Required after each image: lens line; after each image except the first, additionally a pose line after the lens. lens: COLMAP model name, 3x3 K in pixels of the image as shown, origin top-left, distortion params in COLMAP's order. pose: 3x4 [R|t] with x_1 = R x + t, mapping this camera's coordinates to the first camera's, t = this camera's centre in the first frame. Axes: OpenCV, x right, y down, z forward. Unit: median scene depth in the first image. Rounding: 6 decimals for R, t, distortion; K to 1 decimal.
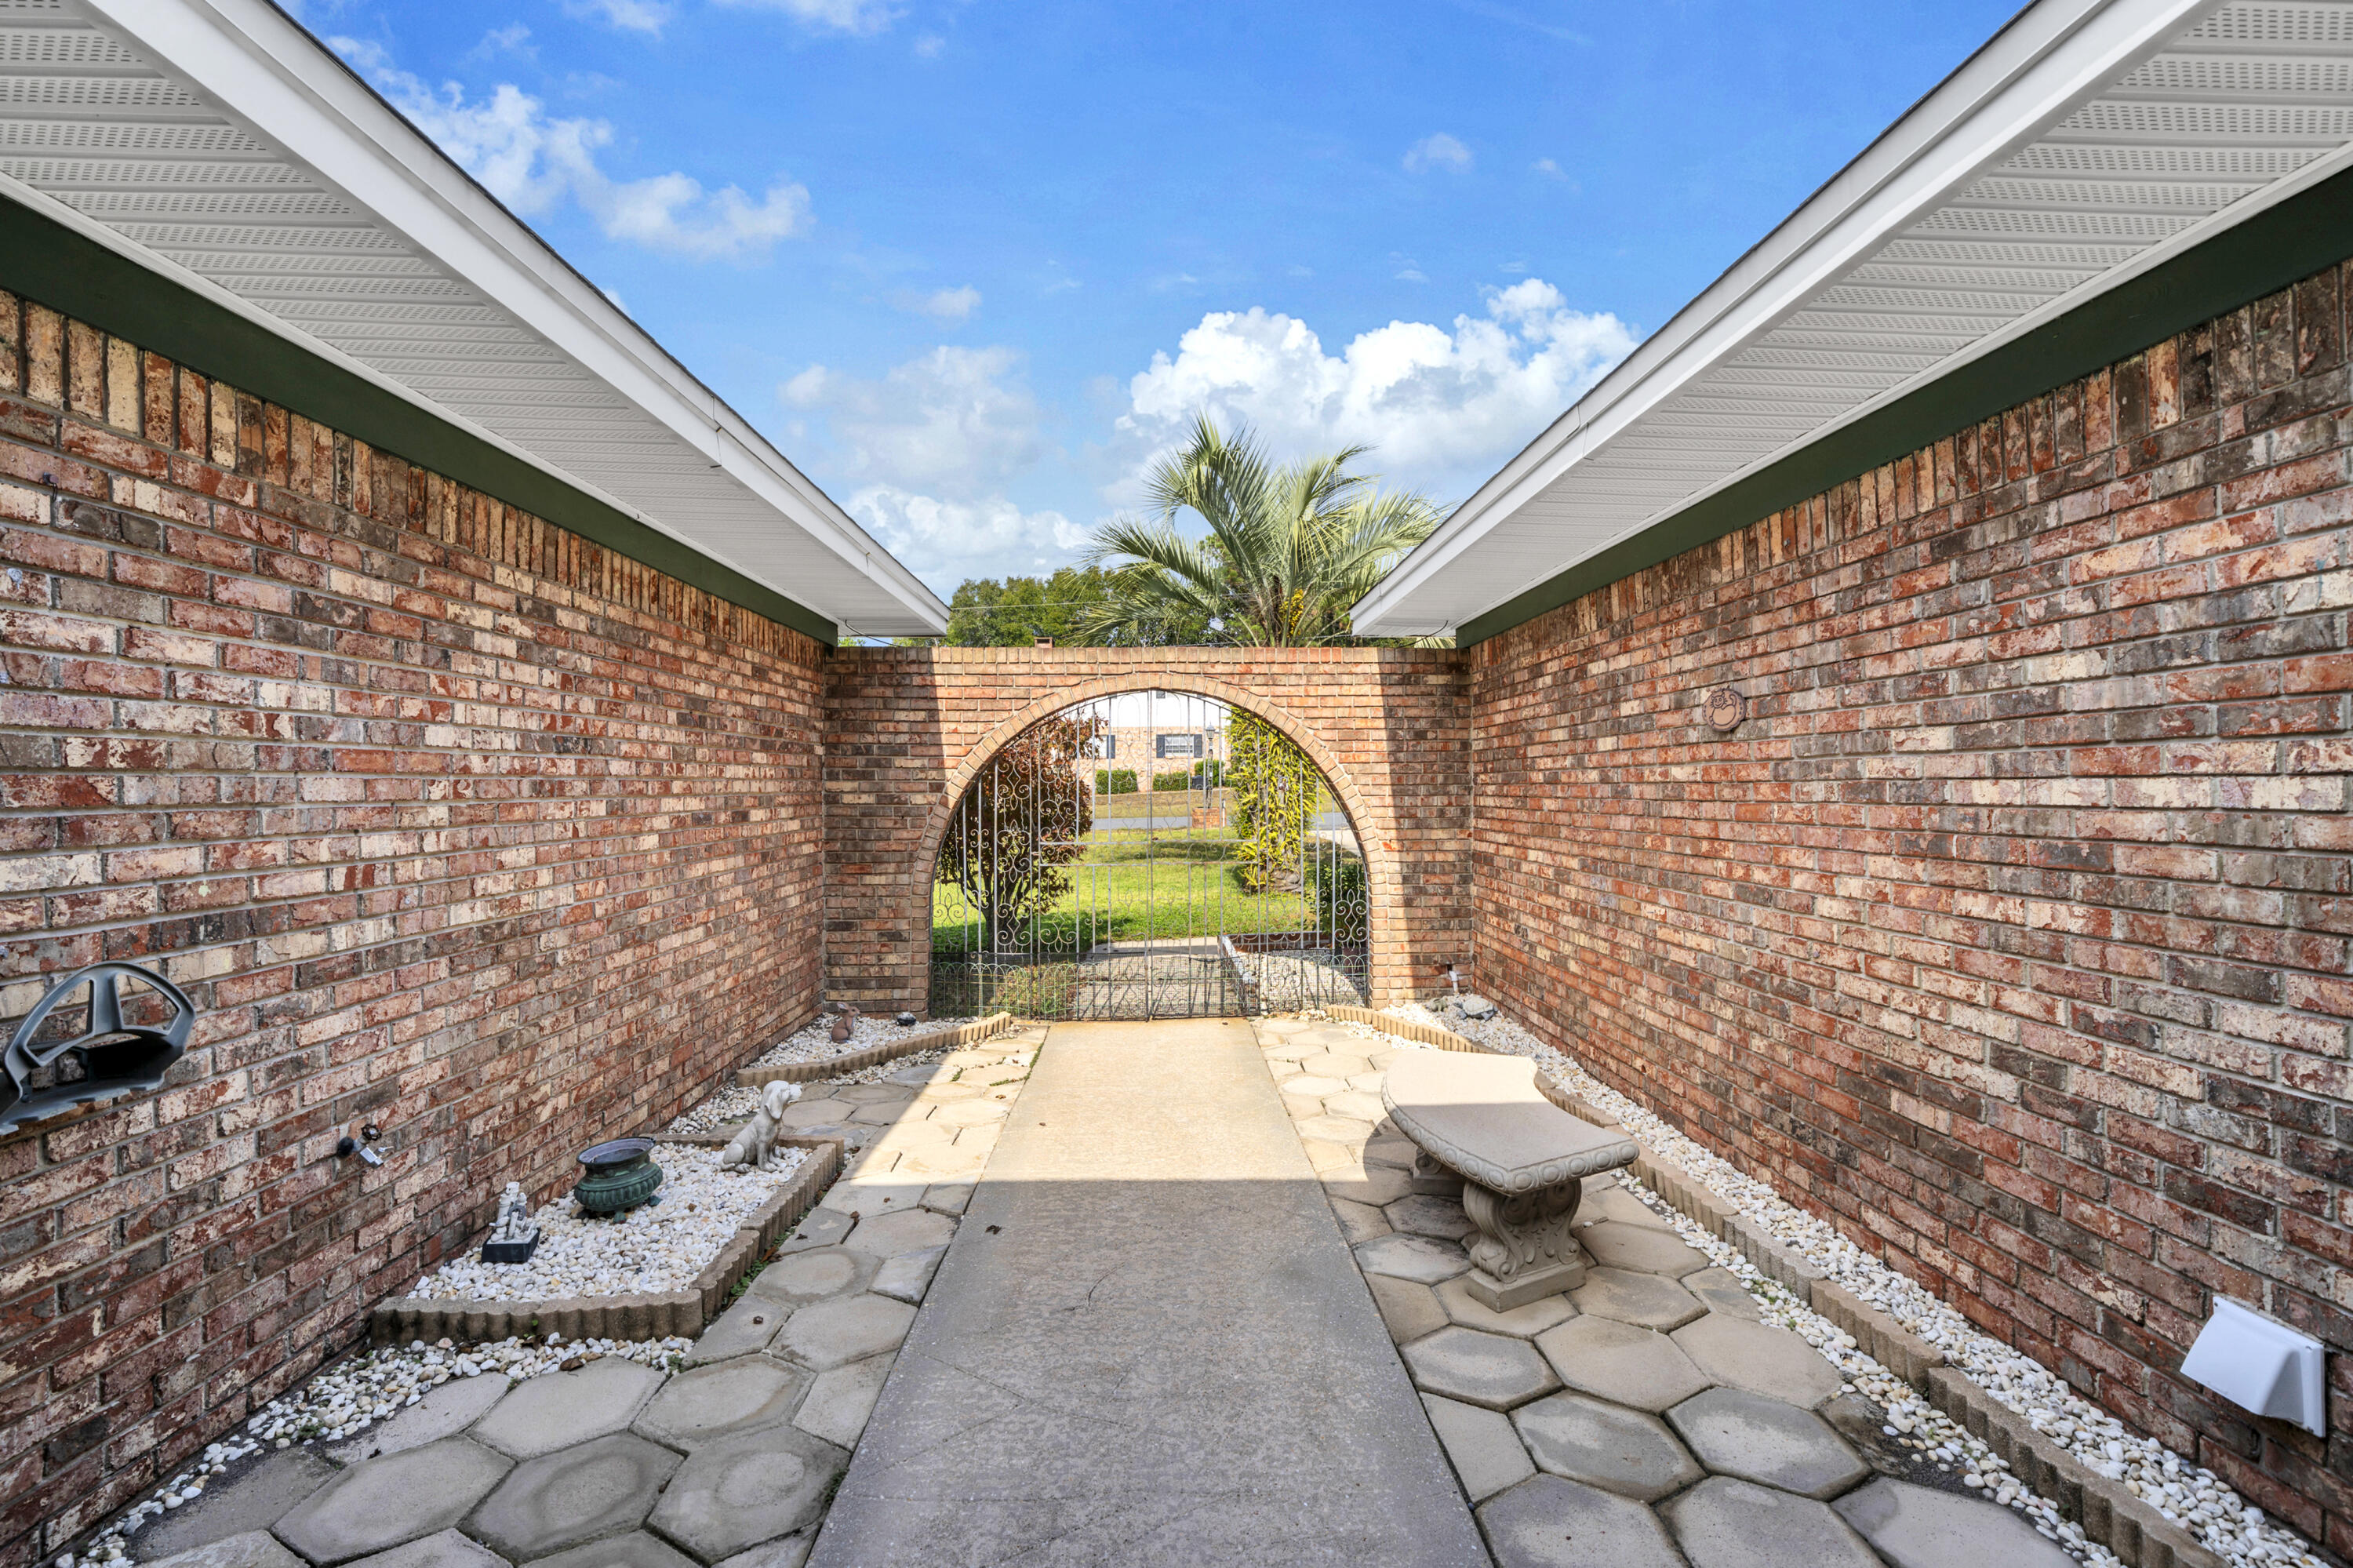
lens RADIAL K [[1028.7, 0, 1172.4], [0, 1028.7, 795.9], [0, 0, 1]] dist [0.000576, -0.000010]
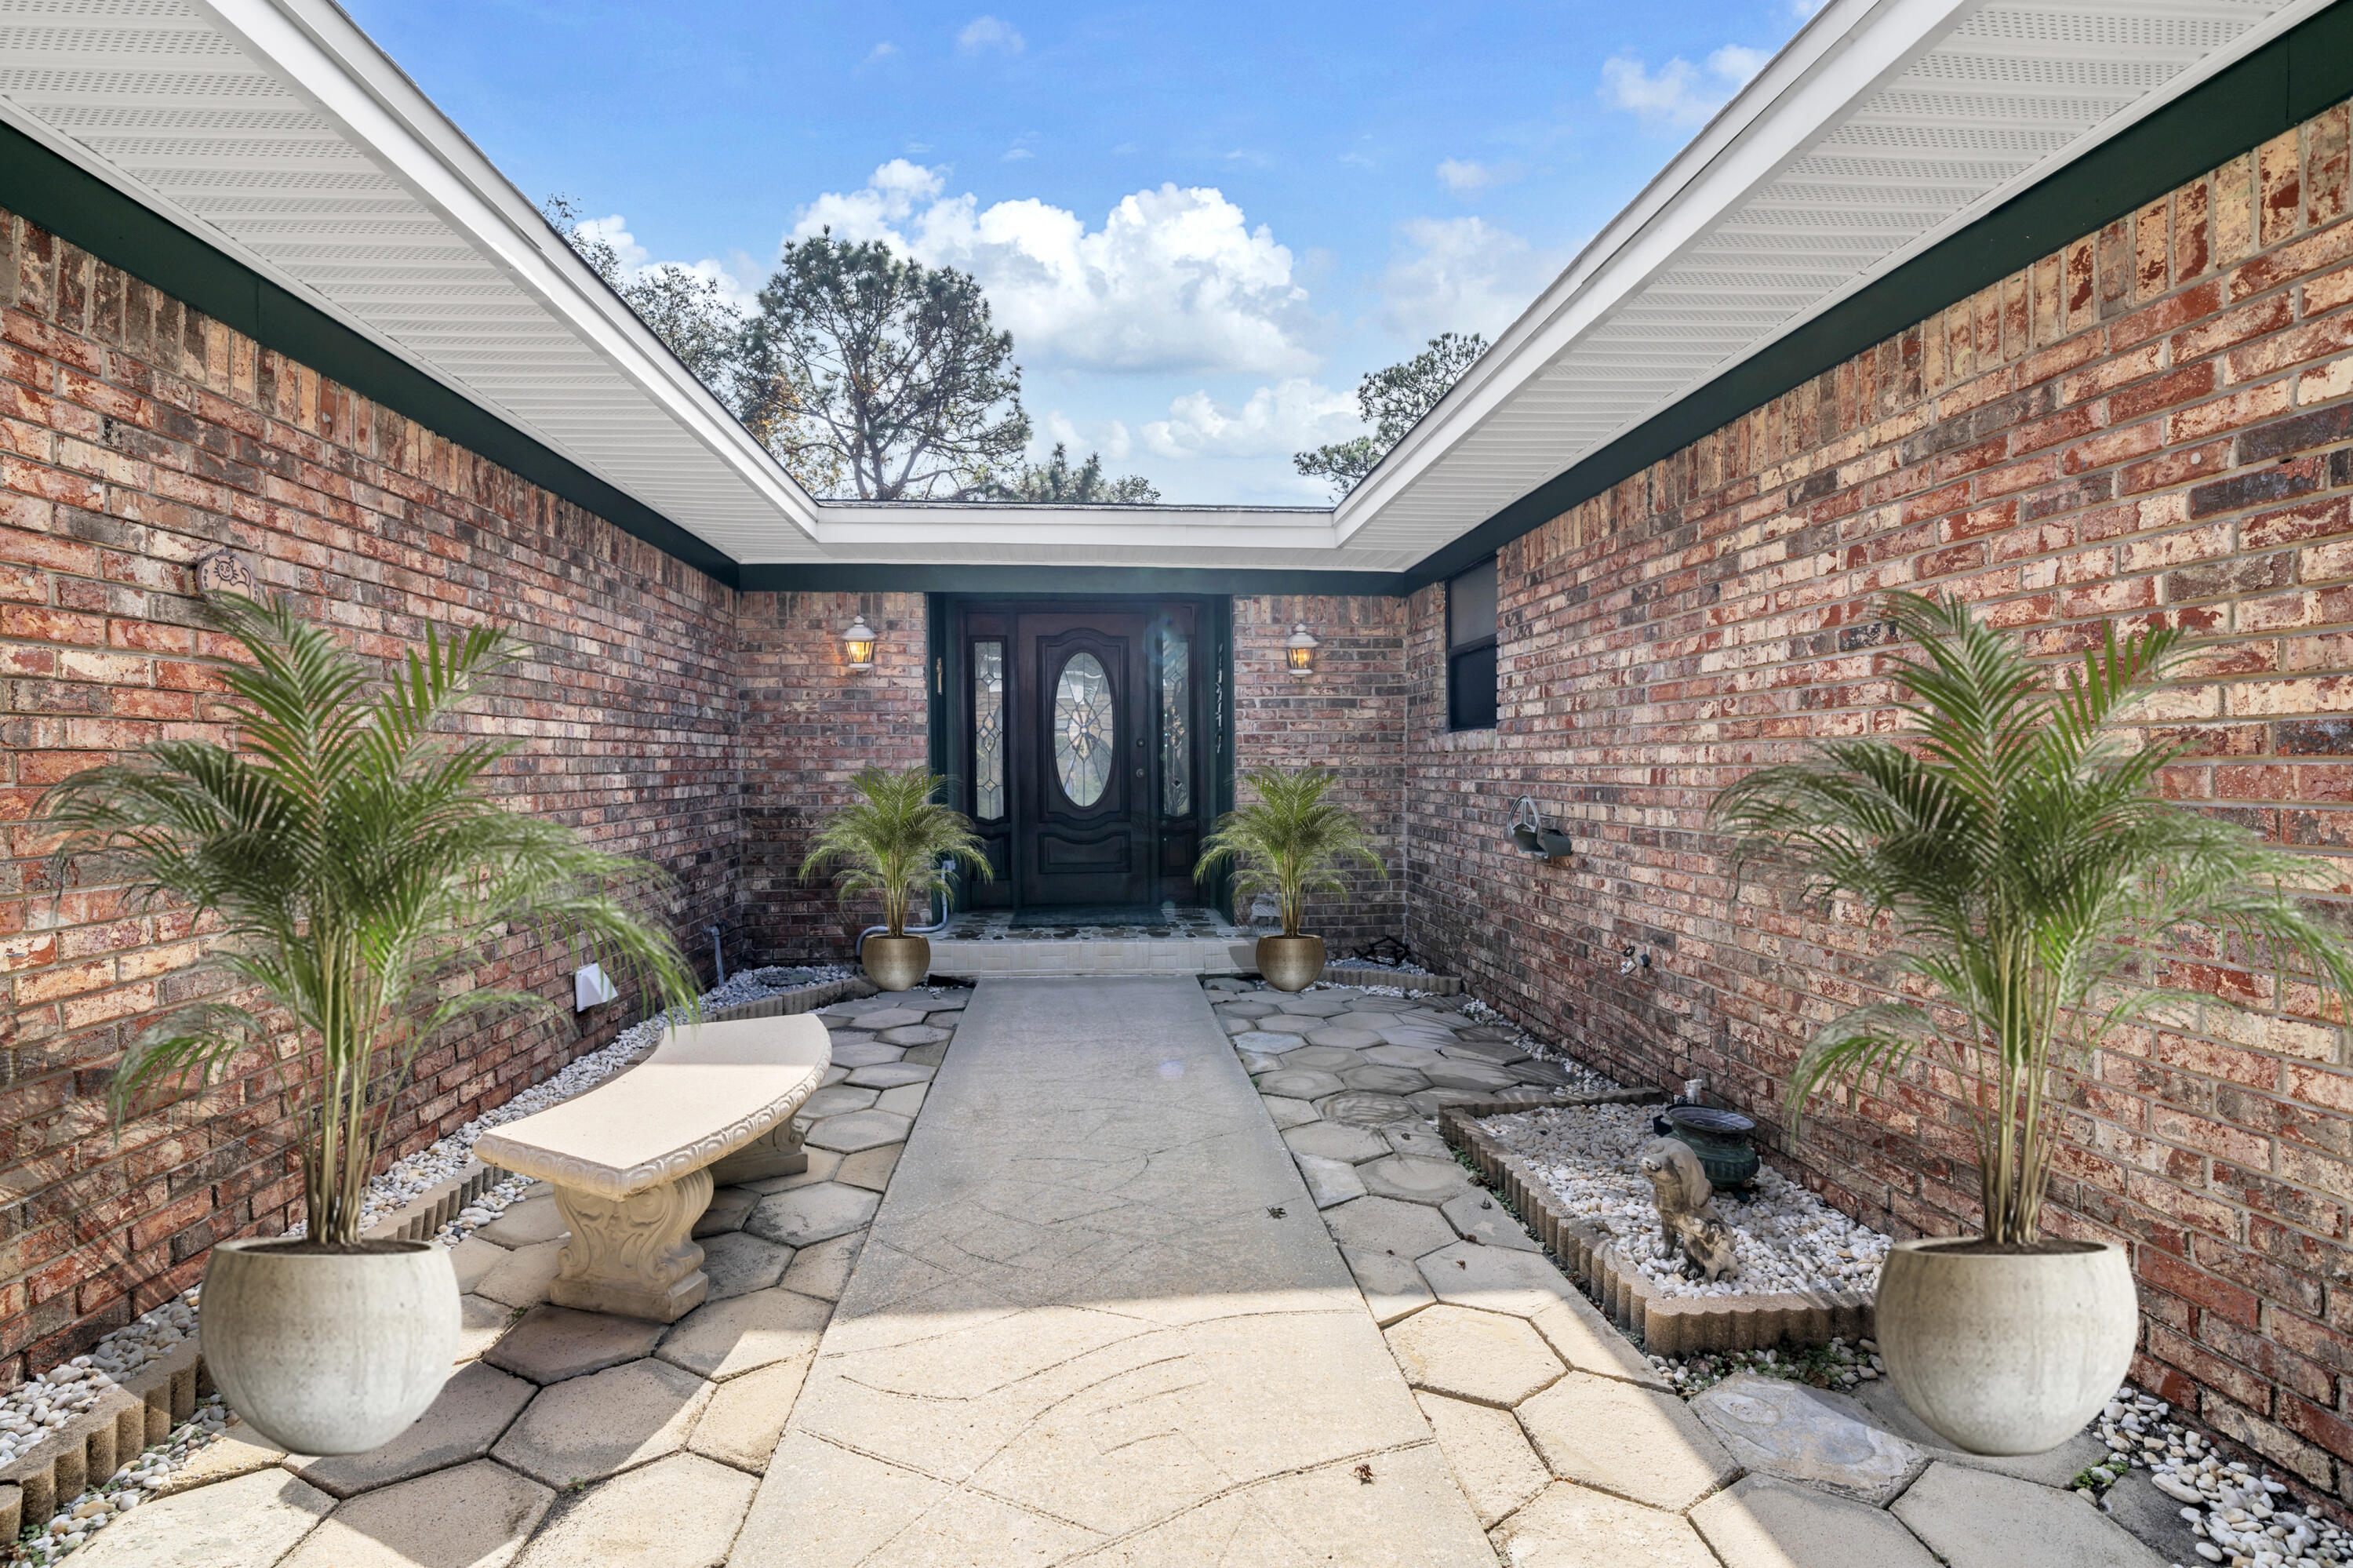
lens RADIAL K [[1028.7, 0, 1172.4], [0, 1028.7, 795.9], [0, 0, 1]] dist [0.000576, -0.000010]
pose [[-0.997630, 0.011913, -0.067772, -0.033723], [0.009334, 0.999224, 0.038255, 0.039844], [0.068175, 0.037532, -0.996967, 2.061404]]
